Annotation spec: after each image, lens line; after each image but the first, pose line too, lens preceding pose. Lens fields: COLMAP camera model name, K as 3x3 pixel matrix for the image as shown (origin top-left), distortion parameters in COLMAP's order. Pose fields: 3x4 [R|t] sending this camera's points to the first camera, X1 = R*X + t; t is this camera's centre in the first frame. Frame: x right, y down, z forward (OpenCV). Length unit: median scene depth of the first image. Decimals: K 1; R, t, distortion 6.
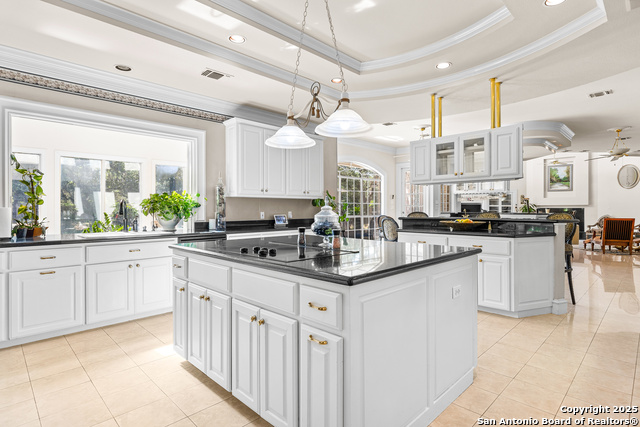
lens RADIAL K [[339.1, 0, 323.9], [0, 339.1, 213.0], [0, 0, 1]] dist [0.001981, 0.000977]
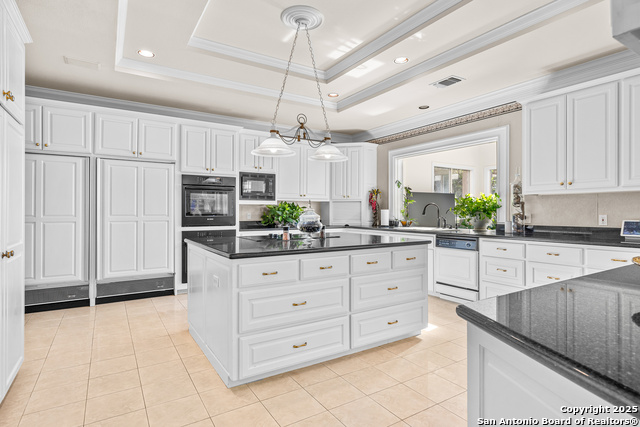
lens RADIAL K [[339.1, 0, 326.6], [0, 339.1, 210.5], [0, 0, 1]] dist [0.001981, 0.000977]
pose [[-0.216076, -0.001411, -0.976376, 0.755860], [-0.009975, 0.999950, 0.000762, -0.008464], [0.976326, 0.009904, -0.216079, 0.842351]]
